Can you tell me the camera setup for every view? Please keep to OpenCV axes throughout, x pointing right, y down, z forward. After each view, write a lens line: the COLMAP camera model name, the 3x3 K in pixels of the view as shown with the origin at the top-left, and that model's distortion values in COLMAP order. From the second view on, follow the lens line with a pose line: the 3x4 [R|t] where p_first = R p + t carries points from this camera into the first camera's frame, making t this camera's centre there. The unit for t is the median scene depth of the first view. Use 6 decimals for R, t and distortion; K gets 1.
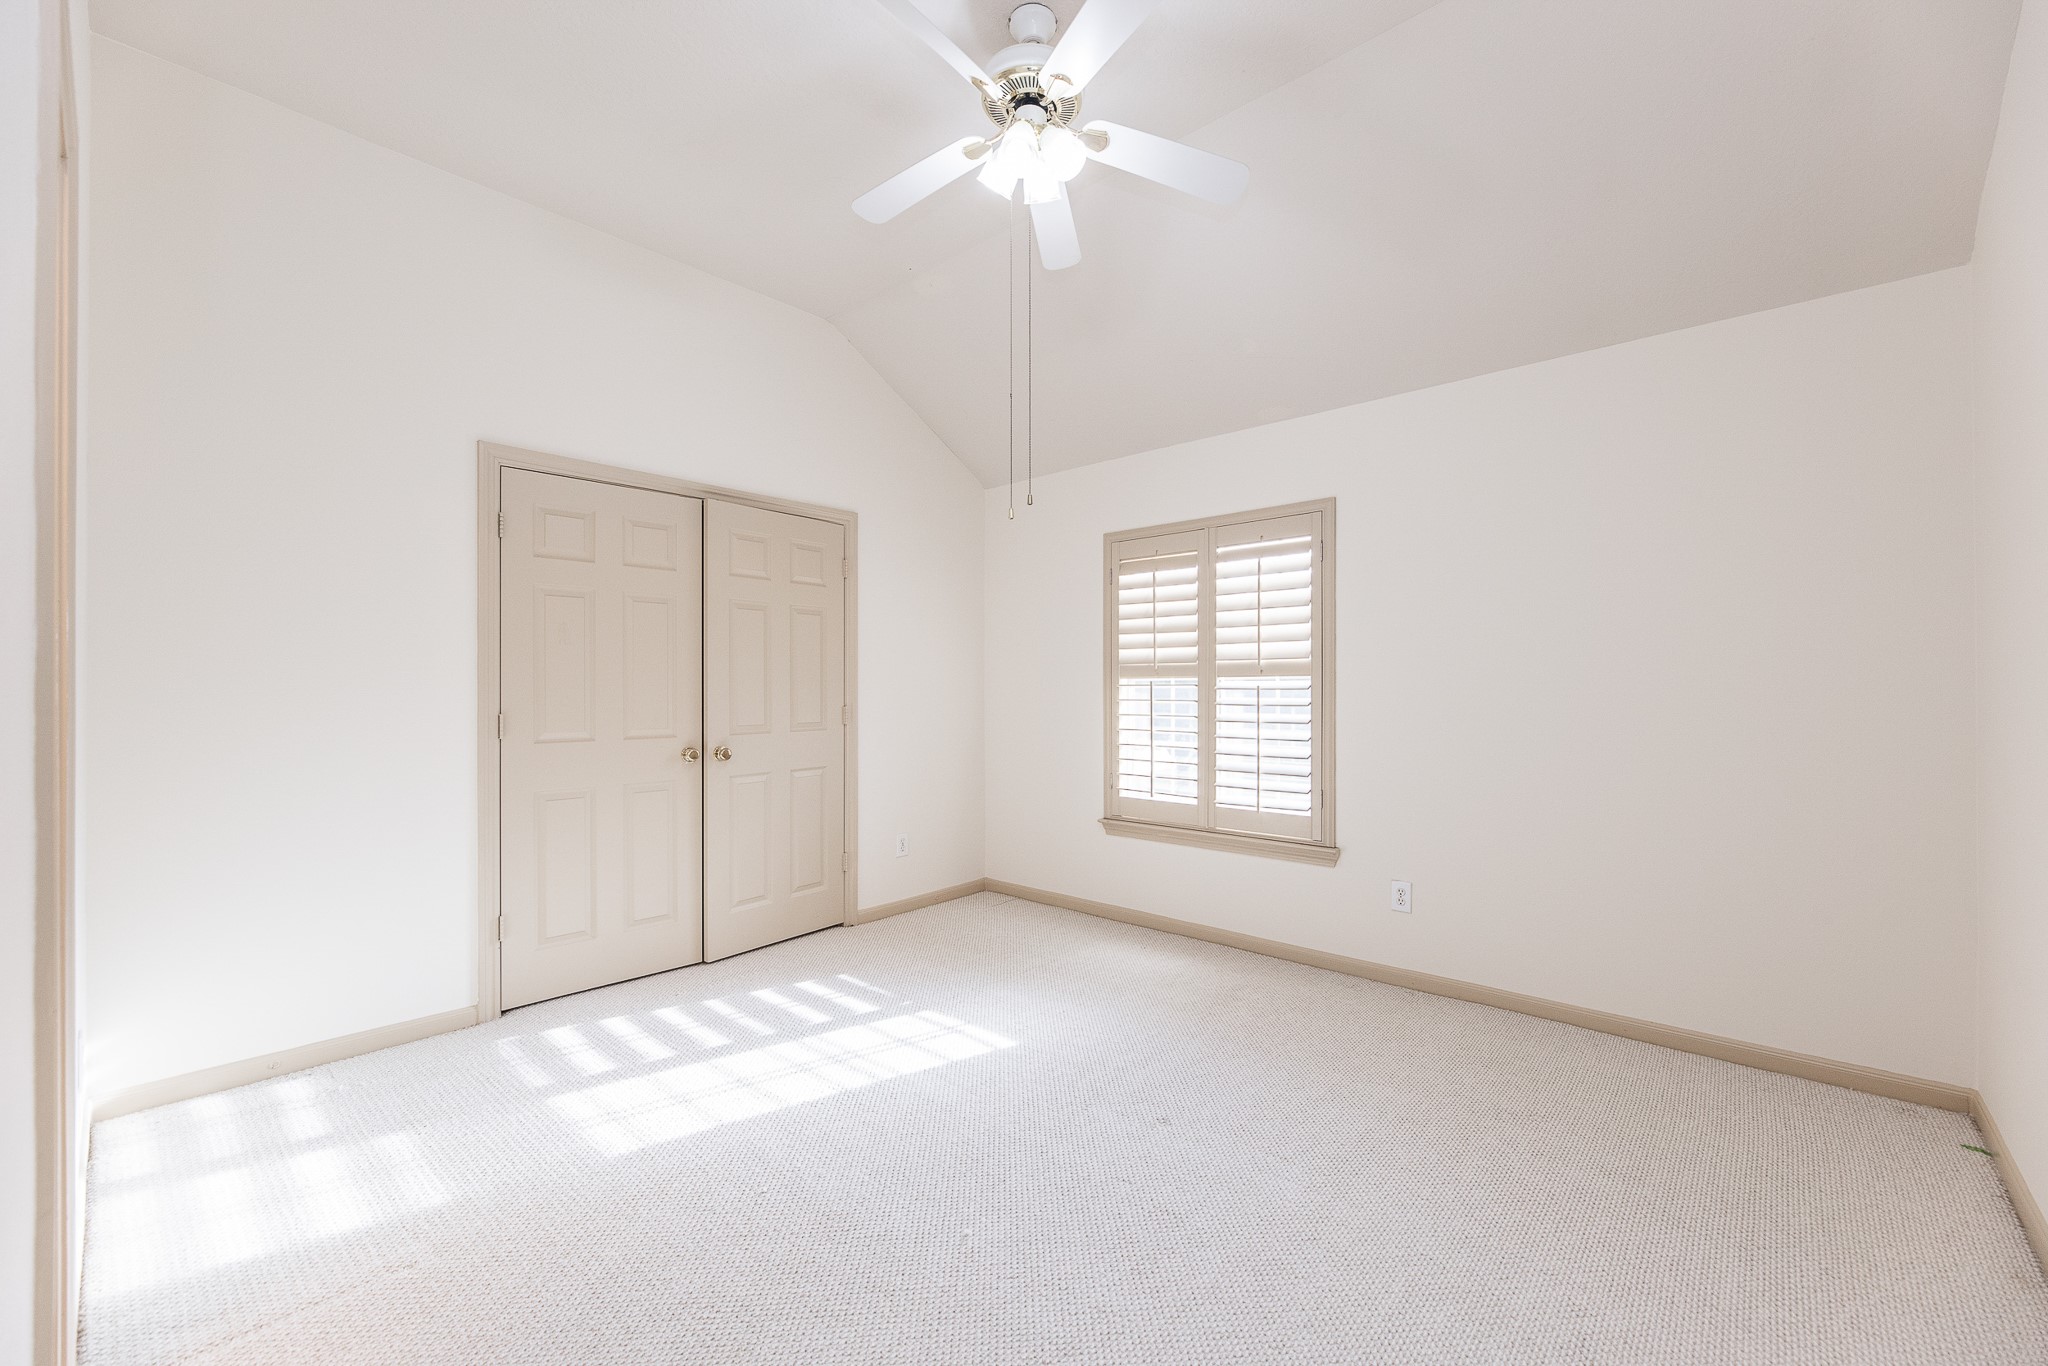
lens RADIAL K [[824.4, 0, 1027.7], [0, 824.4, 682.9], [0, 0, 1]] dist [-0.001957, -0.000204]
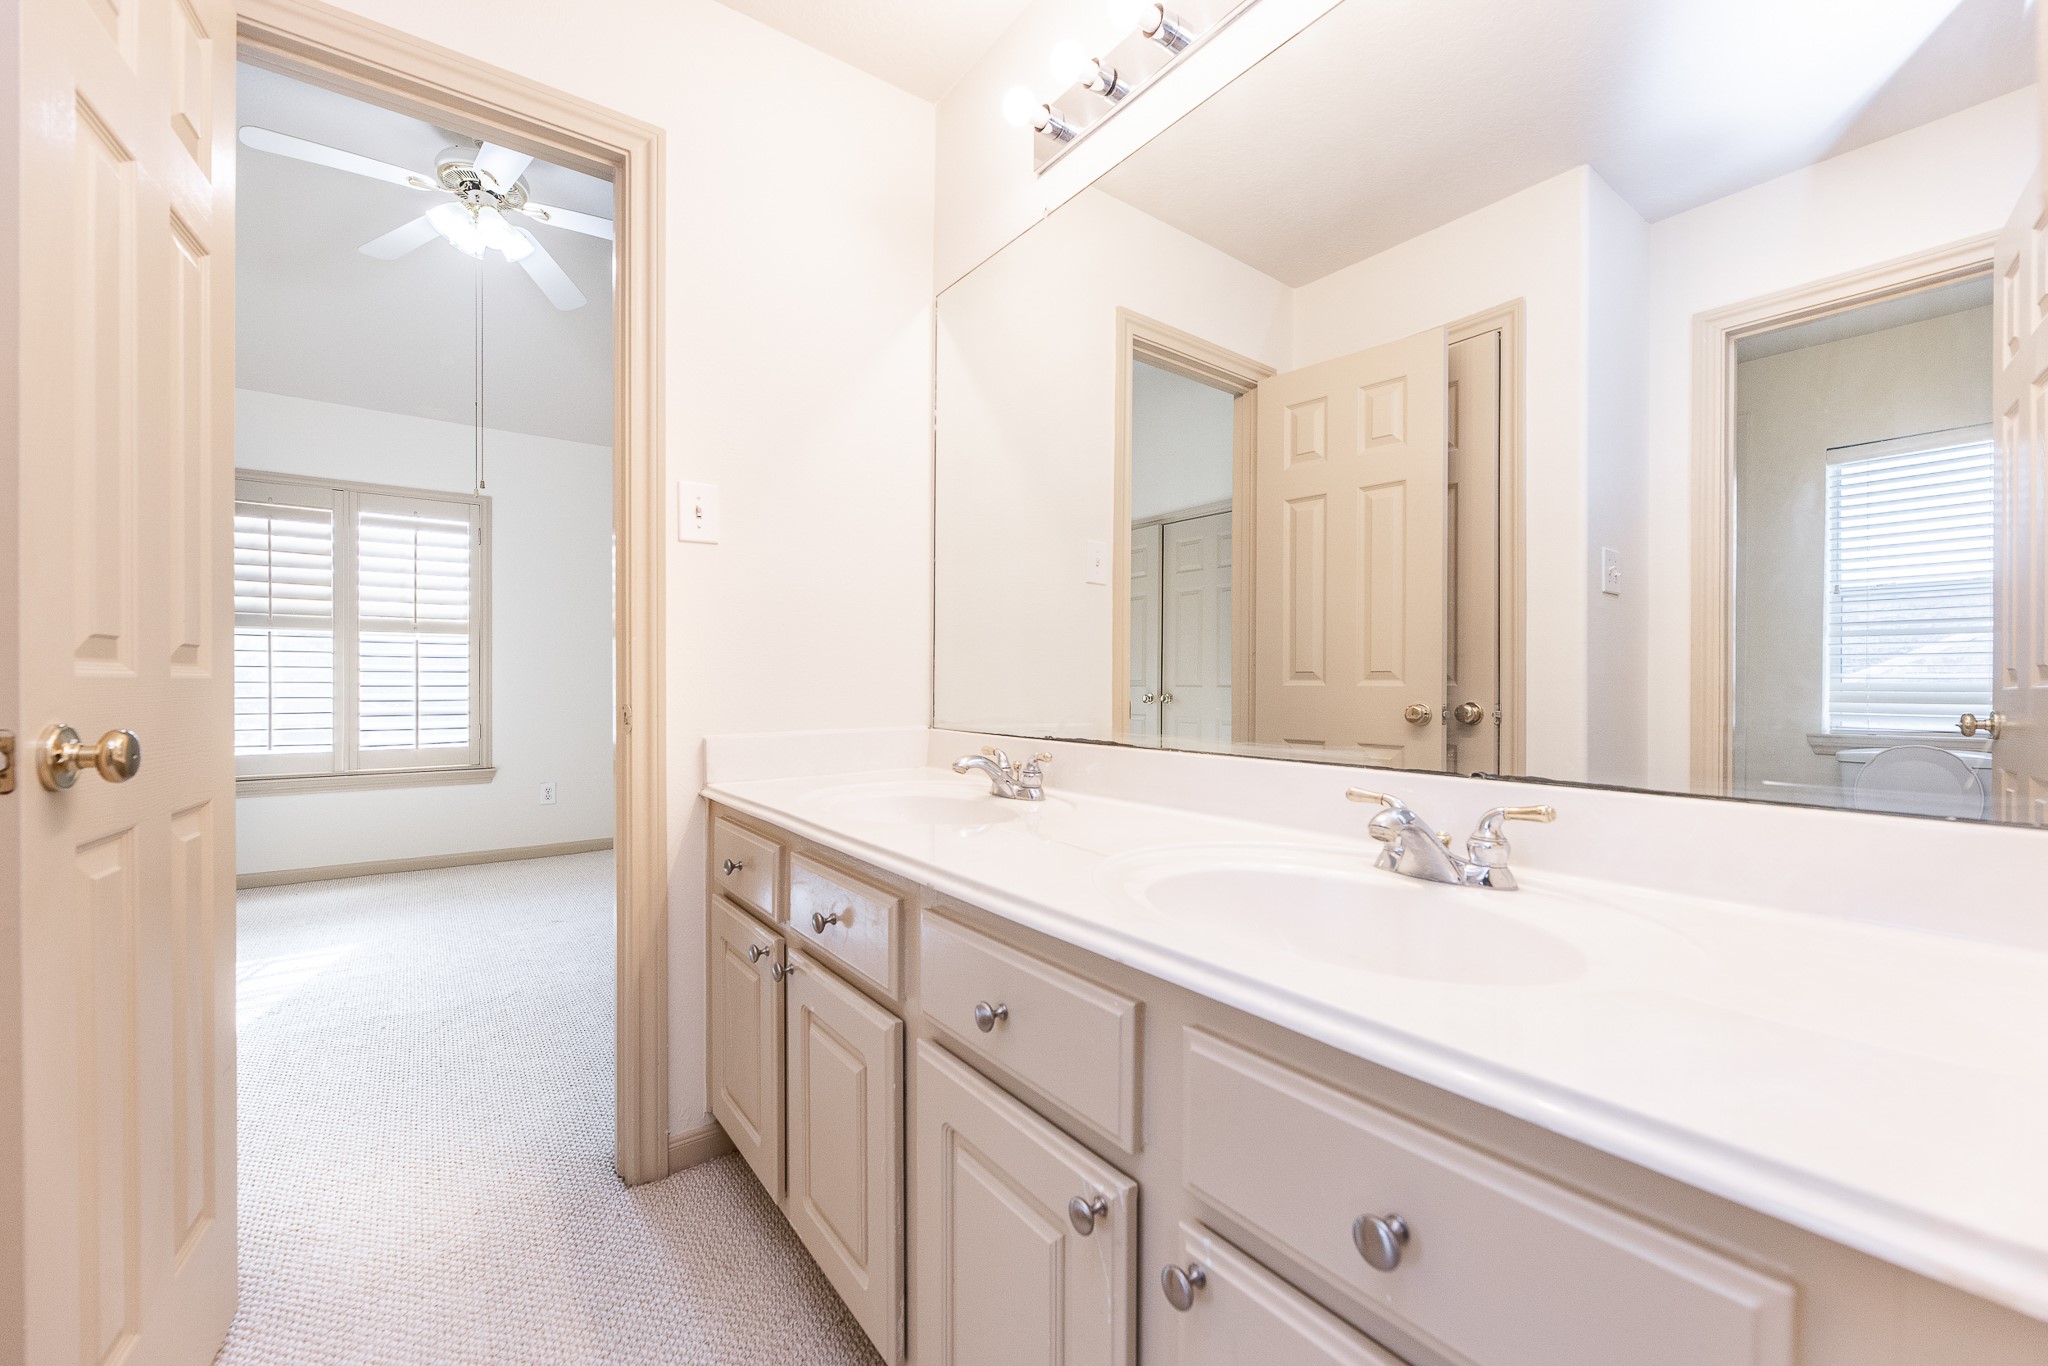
lens RADIAL K [[824.4, 0, 1030.2], [0, 824.4, 684.3], [0, 0, 1]] dist [-0.001957, -0.000204]
pose [[0.205930, -0.000661, 0.978567, -0.645369], [-0.006085, 0.999980, 0.001956, 0.055199], [-0.978548, -0.006357, 0.205922, -0.082974]]
